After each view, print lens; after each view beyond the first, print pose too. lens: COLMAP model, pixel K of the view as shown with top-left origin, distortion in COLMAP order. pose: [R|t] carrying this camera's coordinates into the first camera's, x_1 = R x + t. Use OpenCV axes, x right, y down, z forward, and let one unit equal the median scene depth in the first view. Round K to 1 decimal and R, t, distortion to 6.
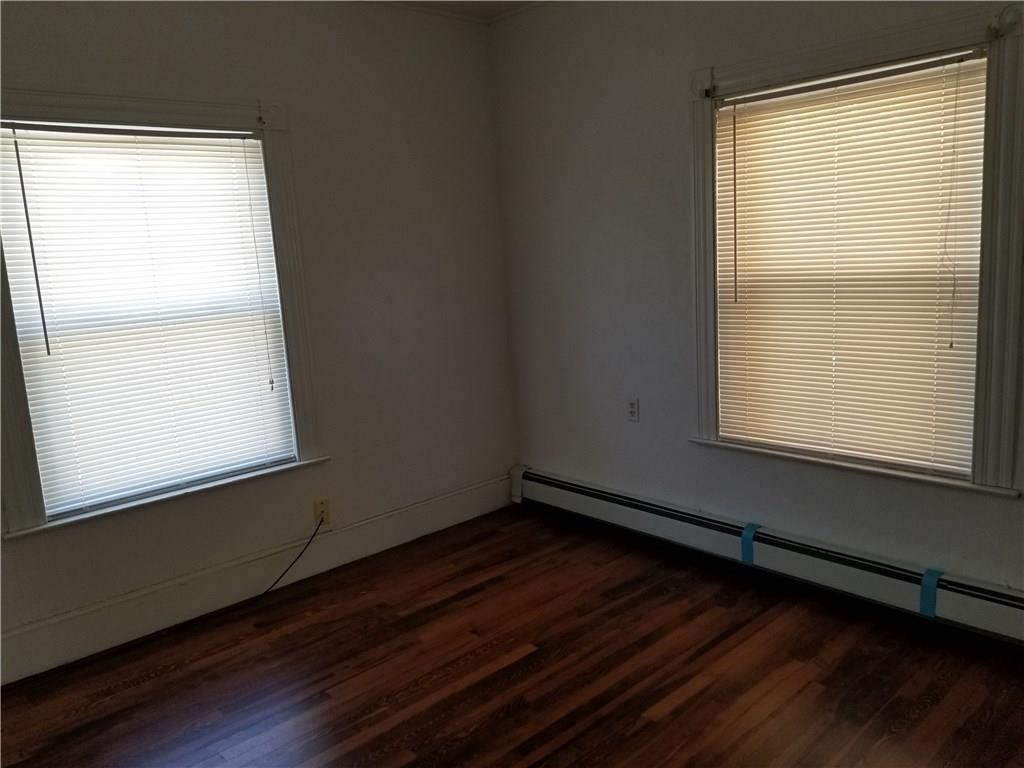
lens RADIAL K [[796.3, 0, 513.3], [0, 796.3, 387.3], [0, 0, 1]] dist [-0.000793, -0.001145]
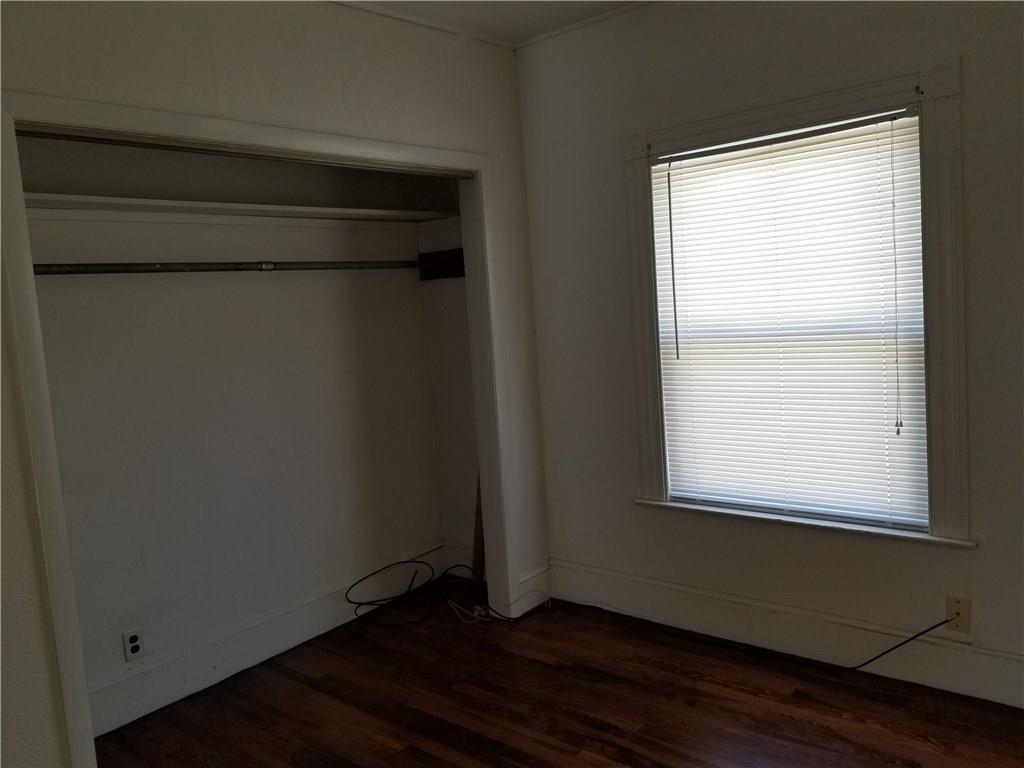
lens RADIAL K [[796.3, 0, 512.8], [0, 796.3, 379.0], [0, 0, 1]] dist [-0.000793, -0.001145]
pose [[0.117442, 0.149303, -0.981792, 0.452366], [-0.105434, 0.984921, 0.137167, -0.127566], [0.987467, 0.087405, 0.131412, 0.551234]]
